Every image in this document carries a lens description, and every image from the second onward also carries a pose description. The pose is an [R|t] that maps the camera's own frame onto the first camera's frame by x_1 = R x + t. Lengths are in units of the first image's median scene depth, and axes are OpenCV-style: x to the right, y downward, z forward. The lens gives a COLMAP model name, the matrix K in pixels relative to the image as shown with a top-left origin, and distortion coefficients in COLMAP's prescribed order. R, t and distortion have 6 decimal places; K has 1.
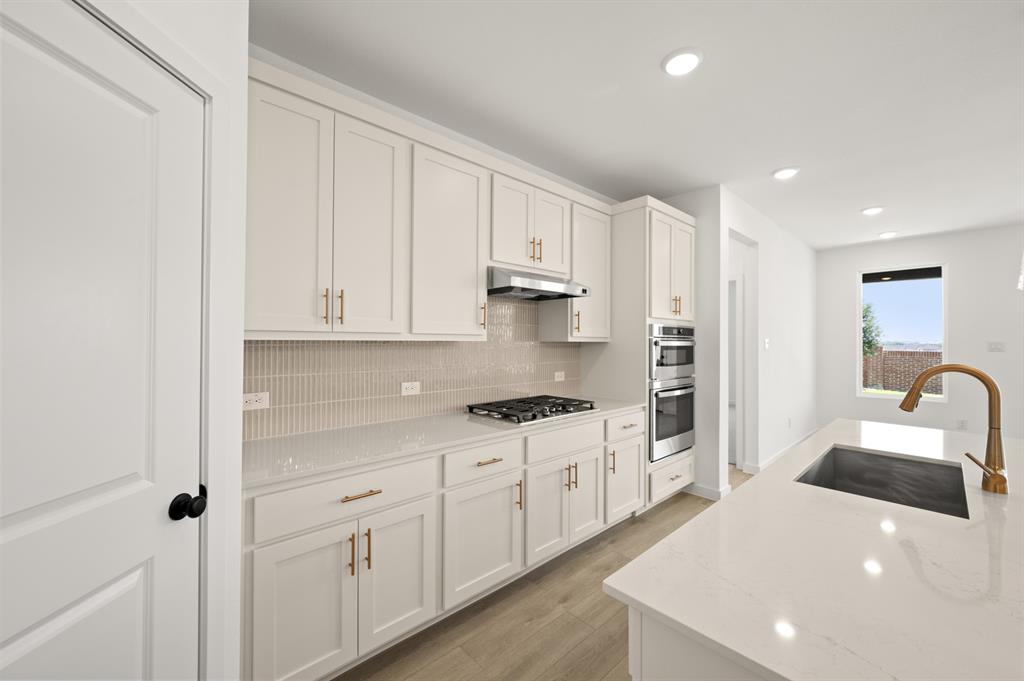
lens RADIAL K [[399.5, 0, 512.6], [0, 399.5, 340.9], [0, 0, 1]] dist [0.001643, -0.000183]
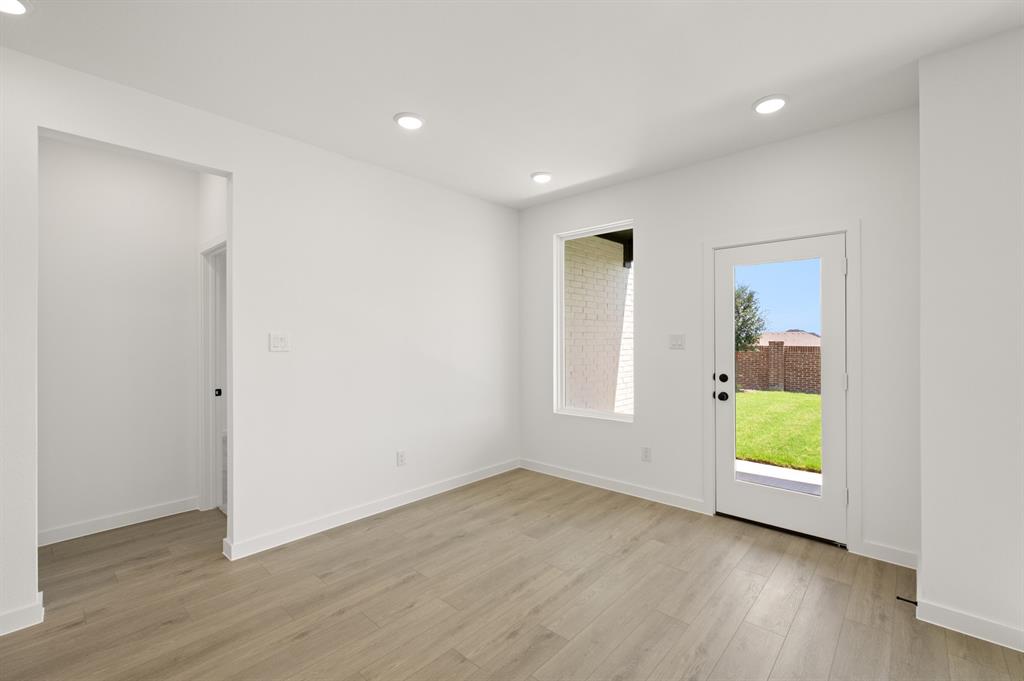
lens RADIAL K [[434.6, 0, 510.6], [0, 434.6, 330.8], [0, 0, 1]] dist [0.002990, 0.000372]
pose [[0.997765, -0.009543, 0.066139, 1.194927], [0.010612, 0.999818, -0.015826, 0.003056], [-0.065976, 0.016493, 0.997685, 0.397988]]
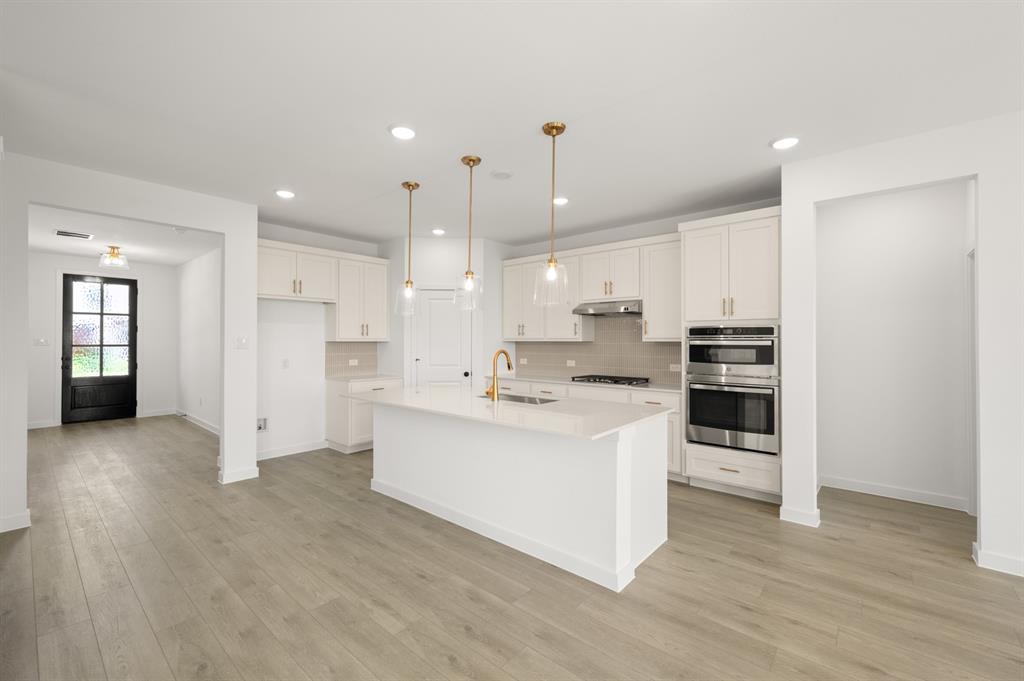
lens RADIAL K [[434.6, 0, 507.1], [0, 434.6, 330.8], [0, 0, 1]] dist [0.002990, 0.000372]
pose [[0.095604, -0.026451, -0.995068, 1.481299], [0.004465, 0.999648, -0.026144, 0.002228], [0.995409, -0.001943, 0.095689, 0.310548]]
